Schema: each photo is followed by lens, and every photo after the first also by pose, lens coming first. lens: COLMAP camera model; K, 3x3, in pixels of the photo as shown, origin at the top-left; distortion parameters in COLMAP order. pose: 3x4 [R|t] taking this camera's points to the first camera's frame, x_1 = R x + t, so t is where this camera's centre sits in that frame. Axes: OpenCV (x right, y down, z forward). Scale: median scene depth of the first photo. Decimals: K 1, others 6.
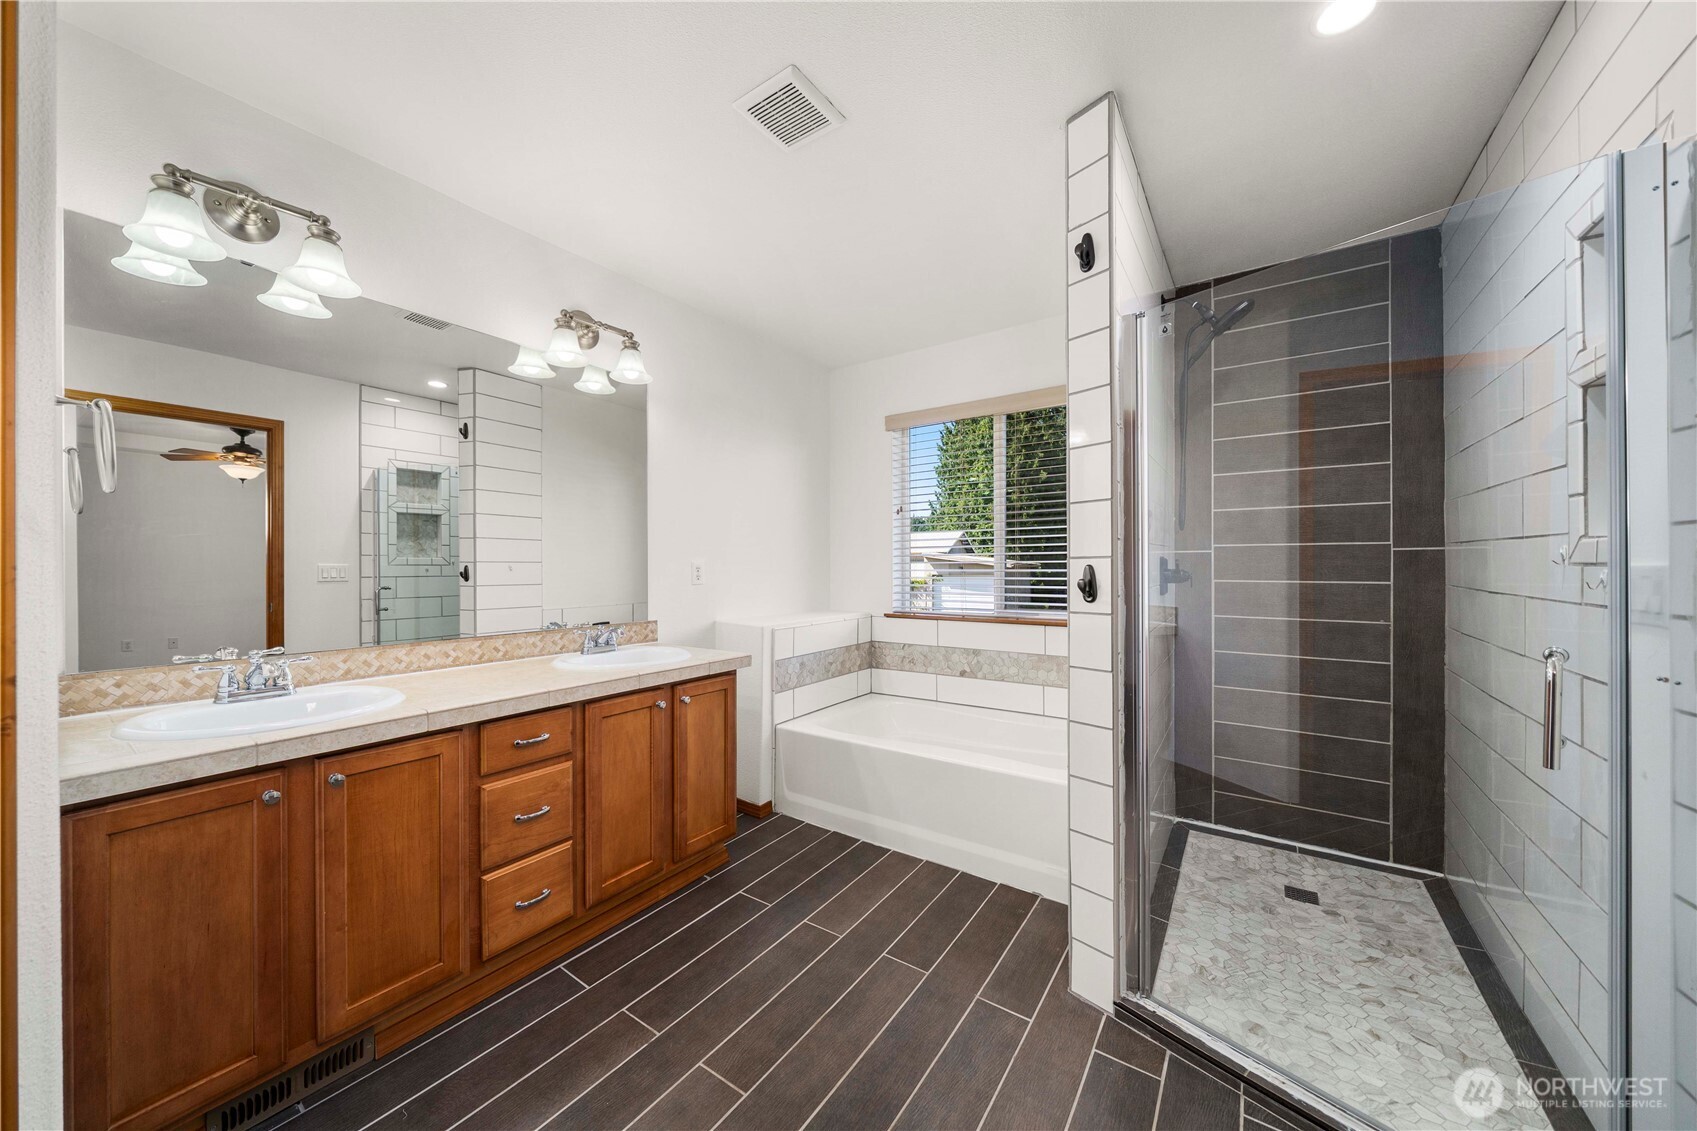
lens RADIAL K [[592.1, 0, 836.9], [0, 592.1, 567.2], [0, 0, 1]] dist [-0.003113, -0.000331]
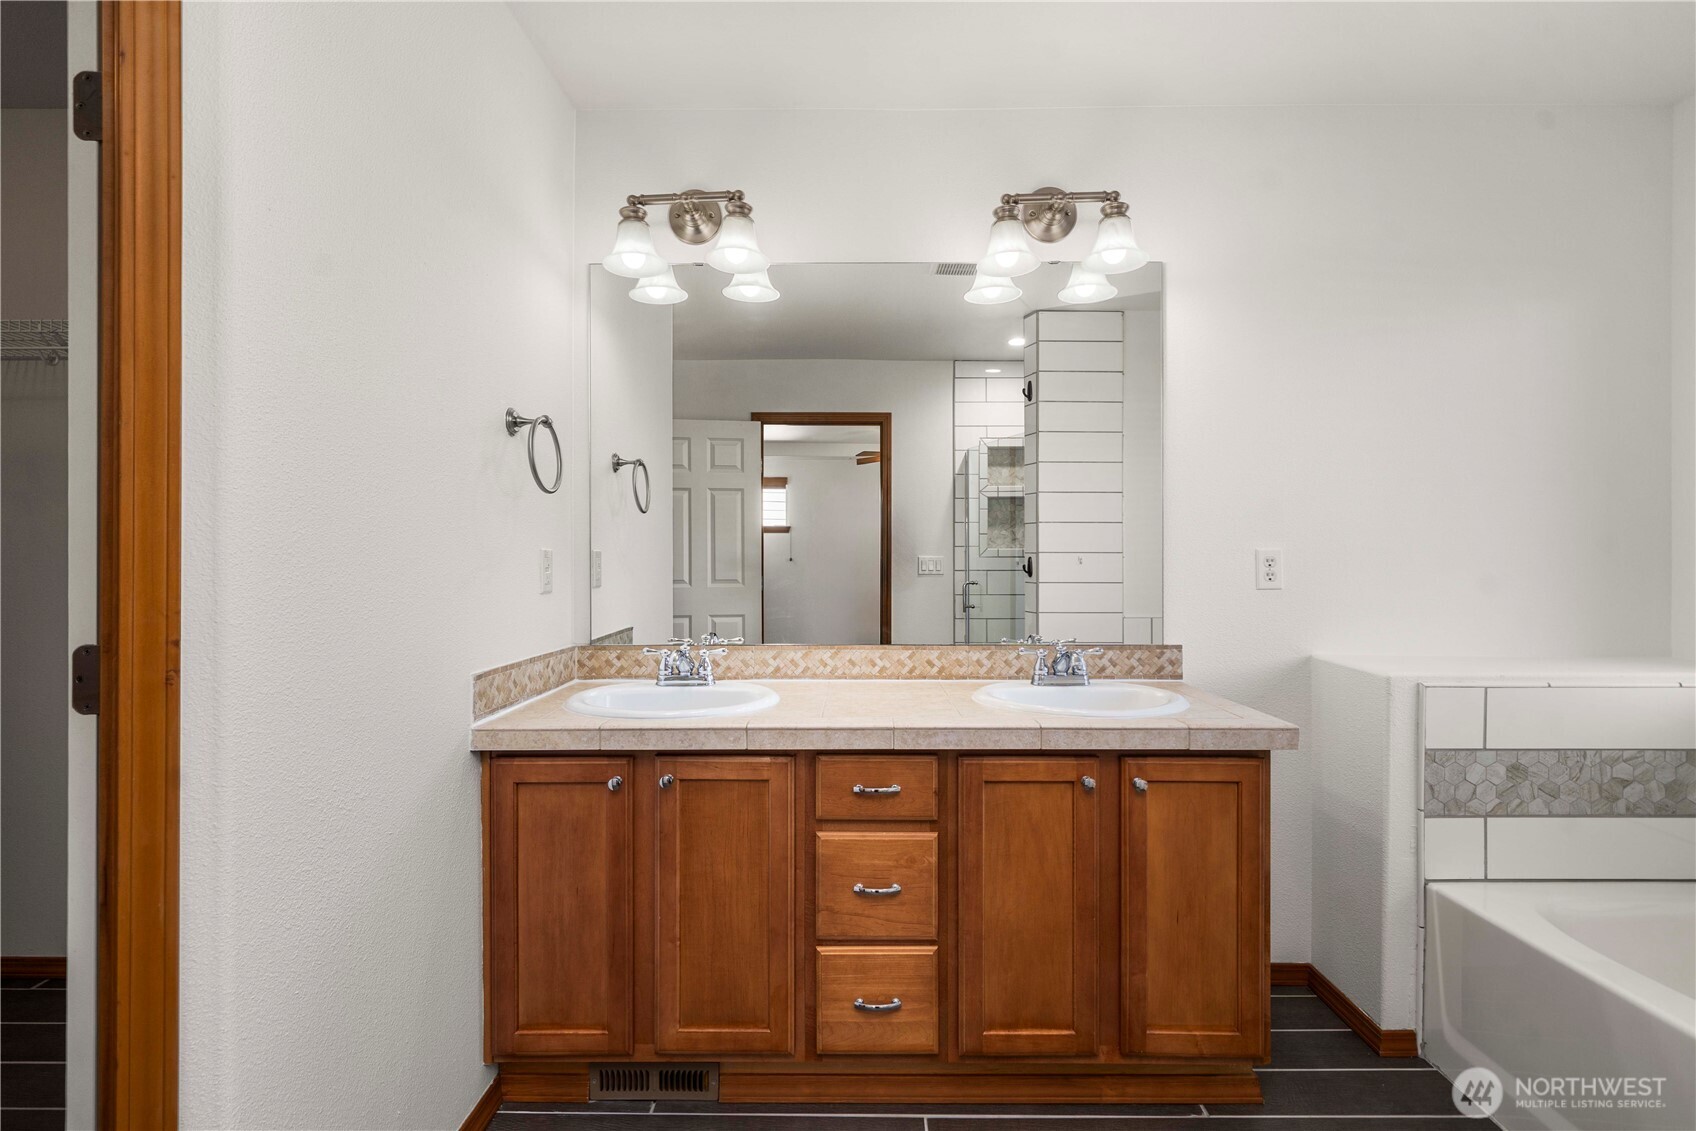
lens RADIAL K [[790.6, 0, 853.0], [0, 790.6, 559.6], [0, 0, 1]] dist [0.004230, 0.000039]
pose [[0.569948, 0.001058, -0.821680, 0.202402], [-0.001834, 0.999998, 0.000015, 0.001953], [0.821679, 0.001499, 0.569949, 0.288839]]
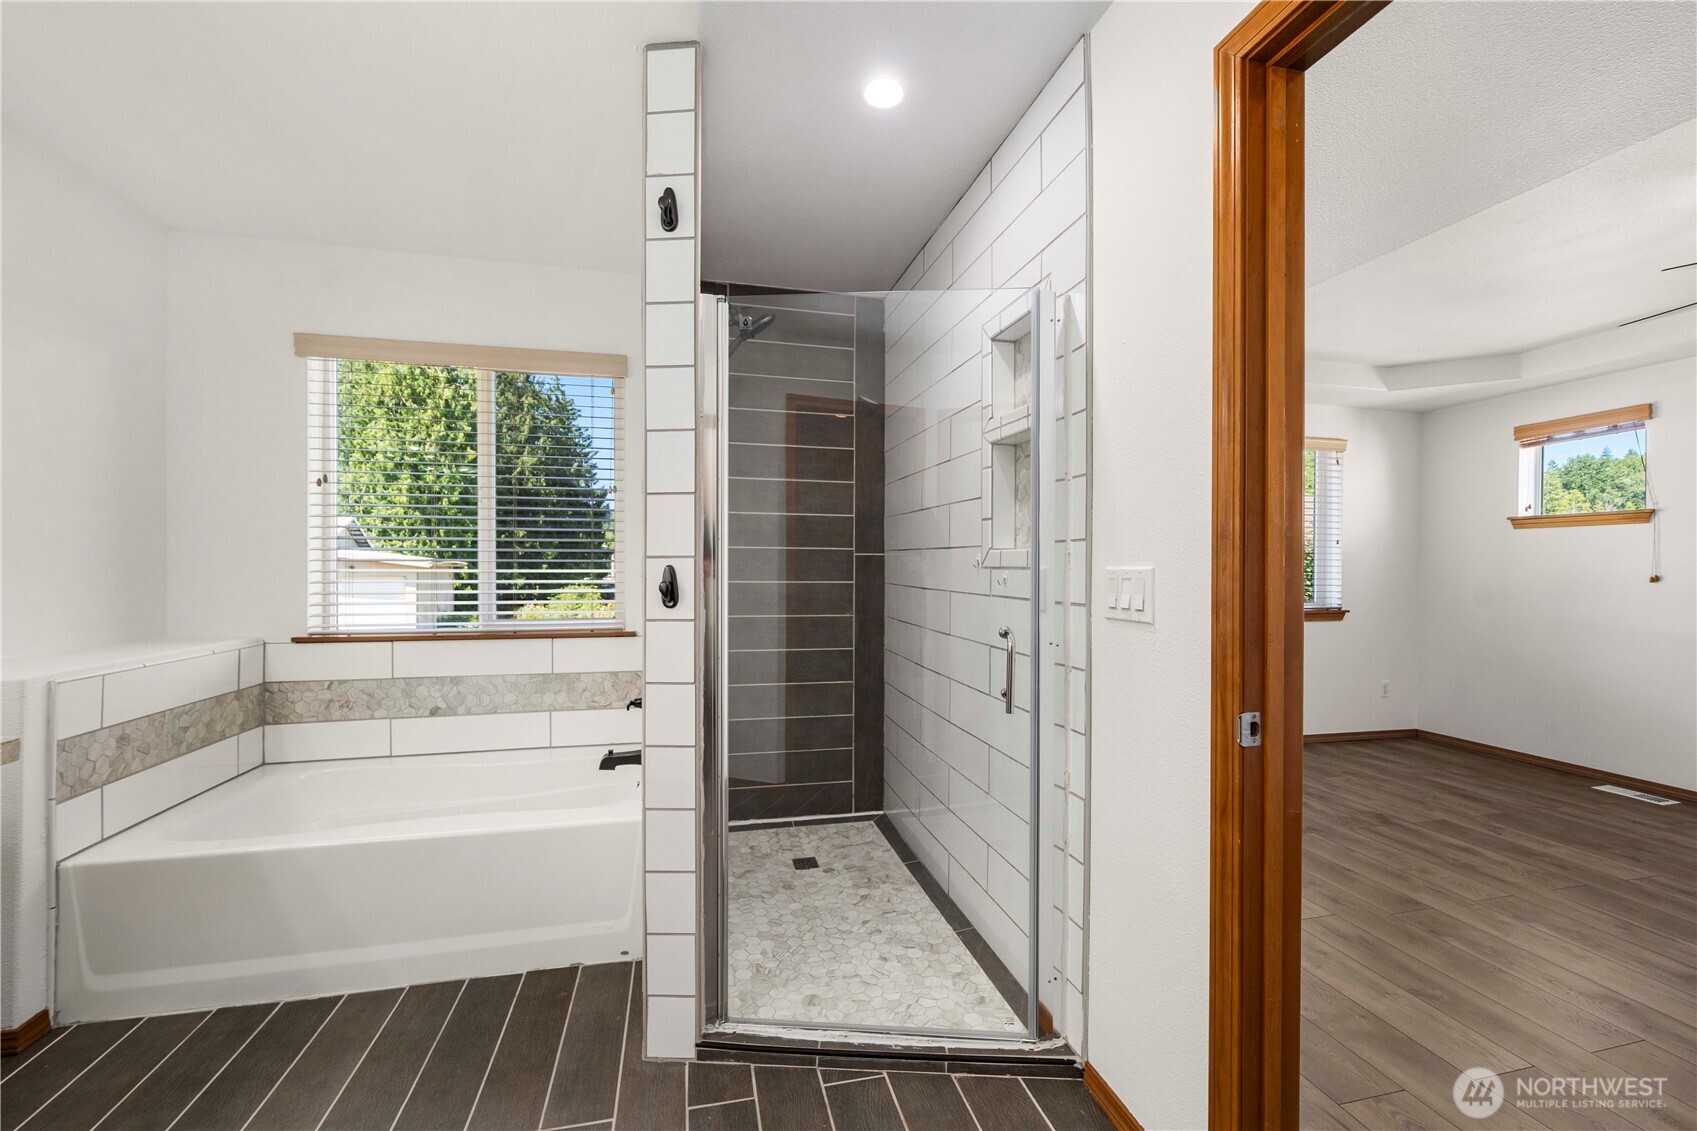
lens RADIAL K [[675.5, 0, 839.2], [0, 675.5, 571.6], [0, 0, 1]] dist [0.000752, -0.000842]
pose [[0.666109, 0.001137, 0.745854, -0.108788], [-0.005627, 0.999978, 0.003501, 0.000245], [-0.745833, -0.006529, 0.666101, 0.095526]]
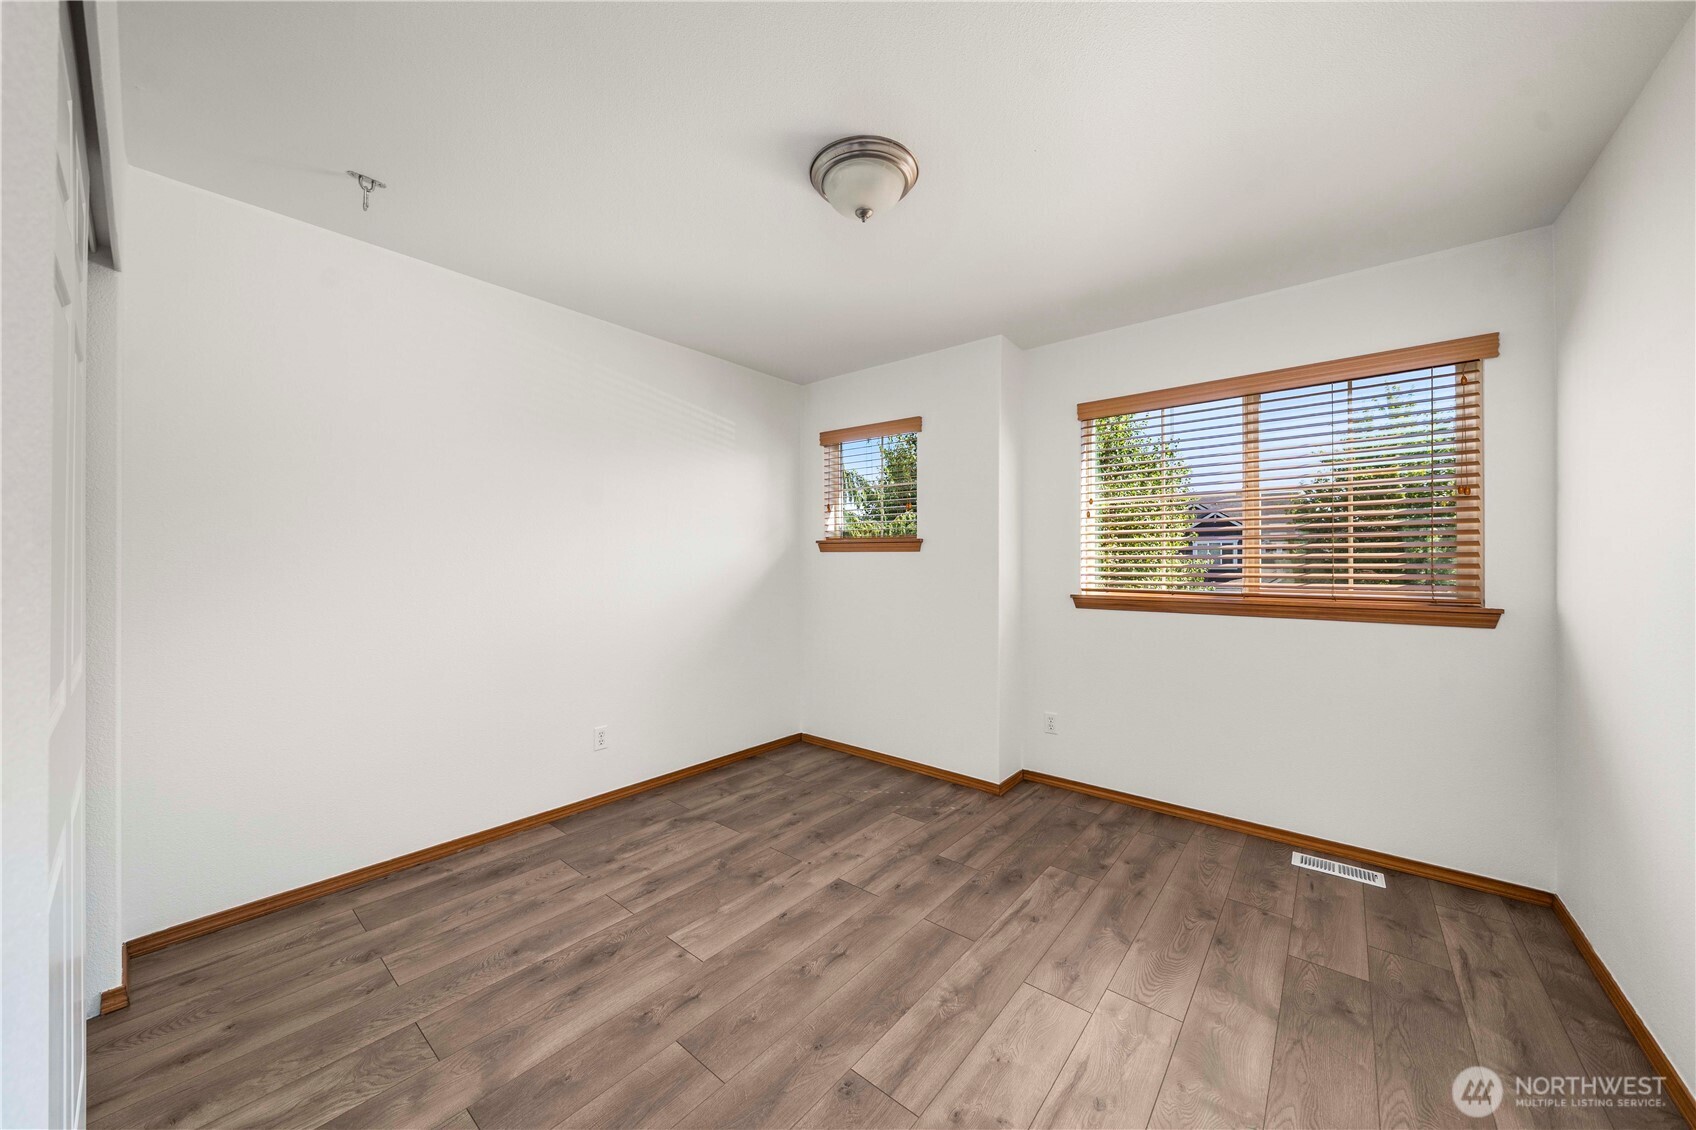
lens RADIAL K [[591.8, 0, 845.2], [0, 591.8, 558.9], [0, 0, 1]] dist [-0.003113, -0.000331]
pose [[-0.996740, -0.000841, 0.080673, 0.791824], [-0.000430, 0.999987, 0.005115, -0.027021], [-0.080676, 0.005064, -0.996727, 0.991876]]
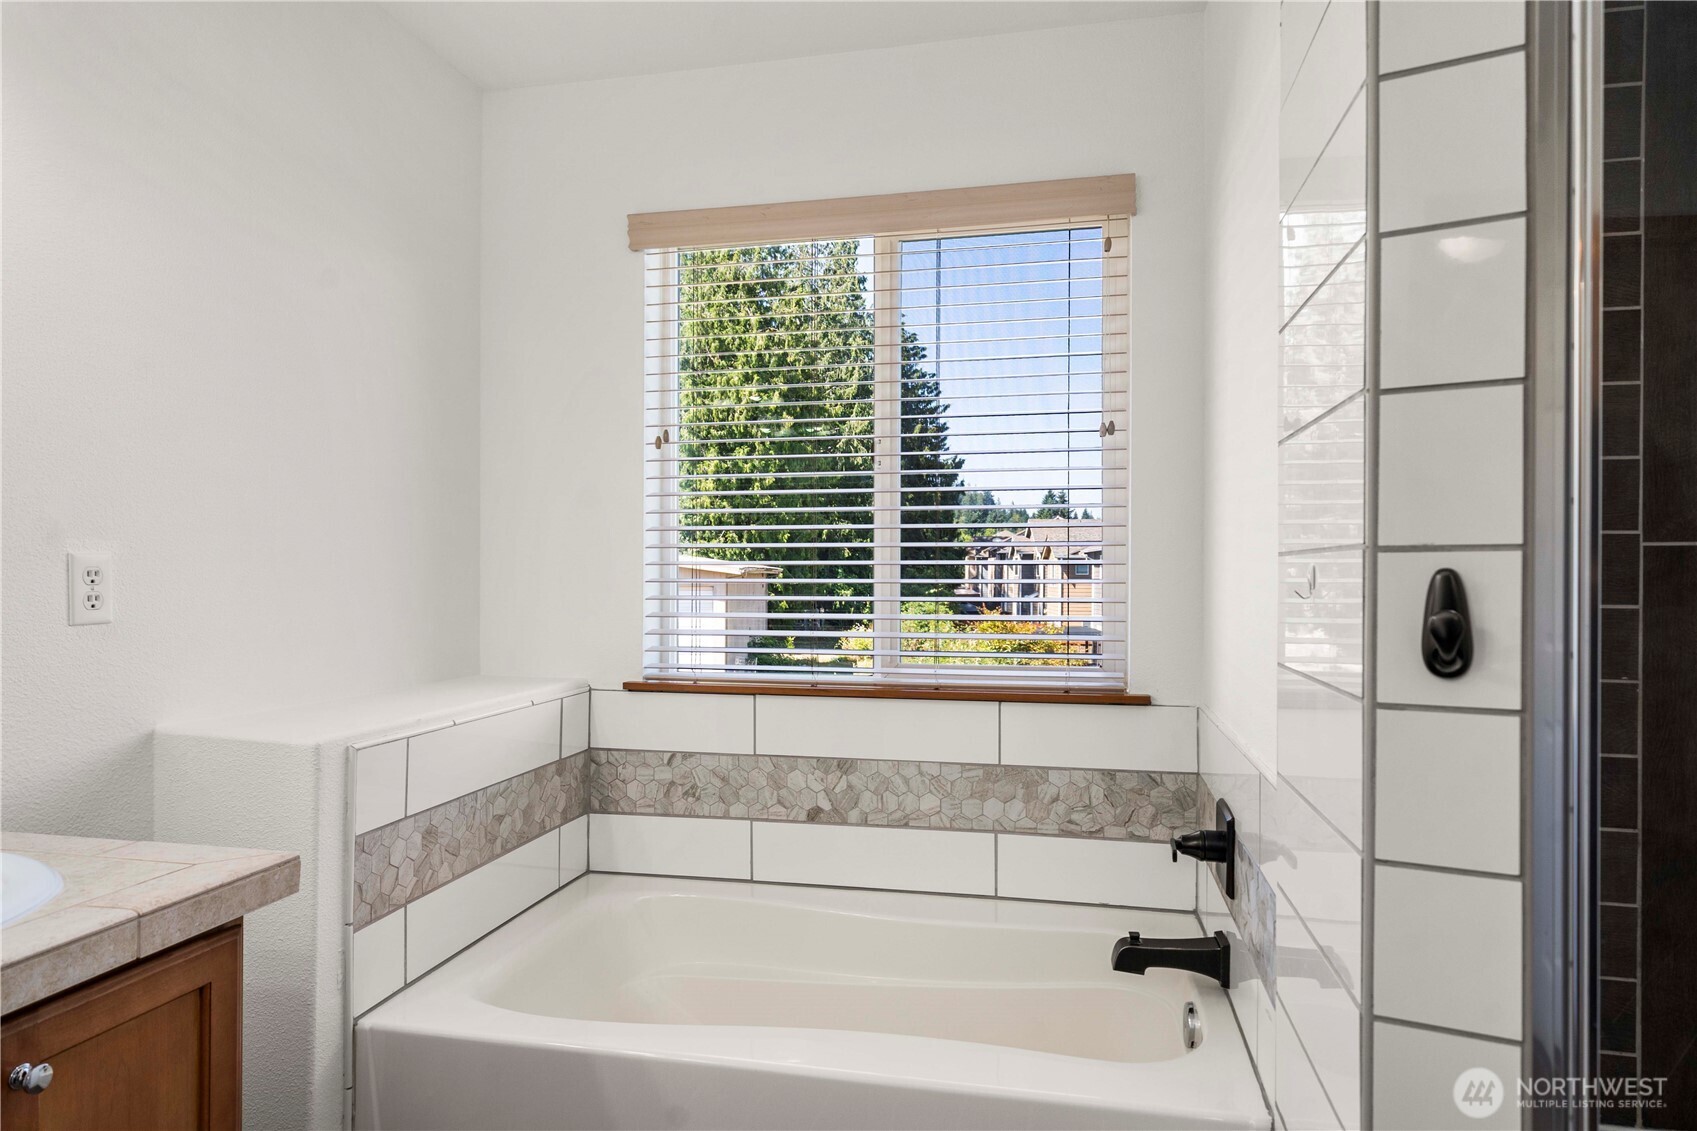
lens RADIAL K [[1026.3, 0, 836.8], [0, 1026.3, 572.8], [0, 0, 1]] dist [-0.000222, 0.000447]
pose [[0.923068, 0.004655, 0.384609, -0.092231], [-0.004640, 0.999989, -0.000967, 0.000076], [-0.384609, -0.000892, 0.923079, 0.401466]]
